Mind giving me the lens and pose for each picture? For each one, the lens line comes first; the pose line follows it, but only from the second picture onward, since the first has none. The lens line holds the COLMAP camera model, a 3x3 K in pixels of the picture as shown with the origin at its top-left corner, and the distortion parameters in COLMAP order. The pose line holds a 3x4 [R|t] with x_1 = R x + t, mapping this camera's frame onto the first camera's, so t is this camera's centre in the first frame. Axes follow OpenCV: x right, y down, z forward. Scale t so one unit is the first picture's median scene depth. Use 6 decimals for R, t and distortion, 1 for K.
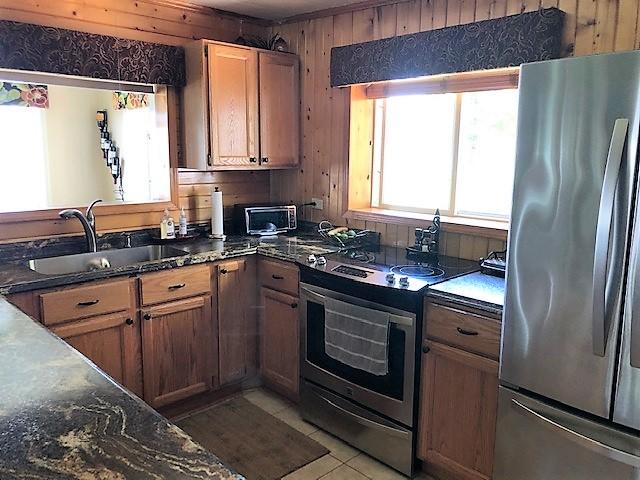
lens RADIAL K [[528.8, 0, 320.2], [0, 528.8, 235.6], [0, 0, 1]] dist [0.013326, -0.002393]
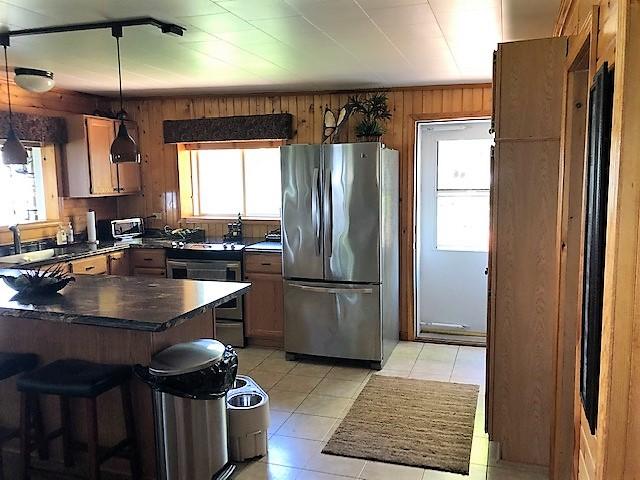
lens RADIAL K [[524.7, 0, 318.5], [0, 524.7, 238.2], [0, 0, 1]] dist [0.028044, -0.015174]
pose [[0.891069, -0.077910, 0.447131, -0.331384], [0.098173, 0.994920, -0.022285, 0.100439], [-0.443123, 0.063753, 0.894191, -0.699391]]
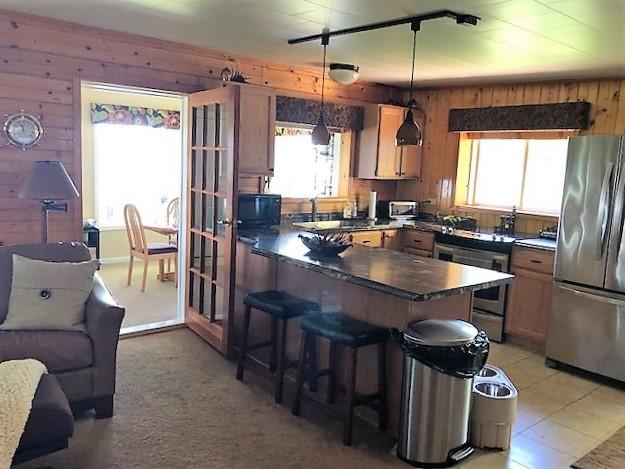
lens RADIAL K [[527.1, 0, 313.2], [0, 527.1, 233.4], [0, 0, 1]] dist [0.013644, -0.004137]
pose [[0.997701, 0.042807, -0.052539, -0.330164], [-0.044441, 0.998552, -0.030324, 0.120376], [0.051165, 0.032589, 0.998158, -0.744121]]
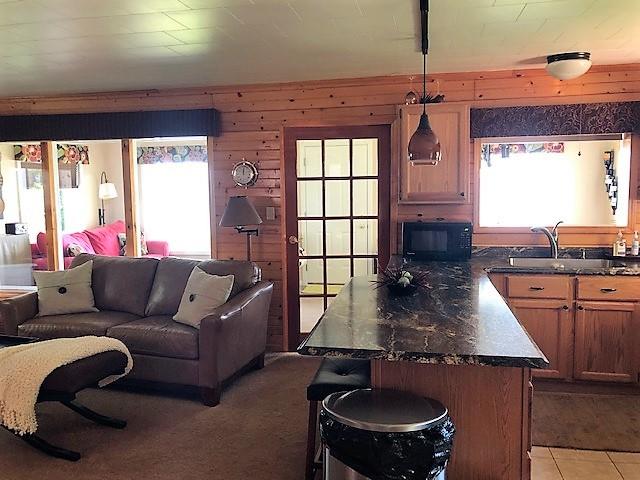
lens RADIAL K [[528.8, 0, 320.2], [0, 528.8, 235.6], [0, 0, 1]] dist [0.013326, -0.002393]
pose [[0.576432, 0.060616, -0.814894, 0.338079], [-0.113160, 0.993558, -0.006140, 0.047423], [0.809272, 0.095753, 0.579577, -0.302069]]
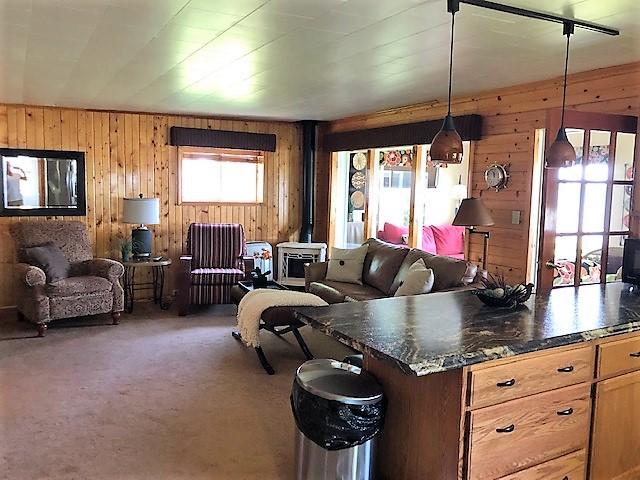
lens RADIAL K [[524.7, 0, 318.5], [0, 524.7, 238.2], [0, 0, 1]] dist [0.028044, -0.015174]
pose [[-0.236915, 0.080396, -0.968198, 0.578875], [-0.183970, 0.974827, 0.125964, -0.037826], [0.953953, 0.207962, -0.216161, 0.265222]]
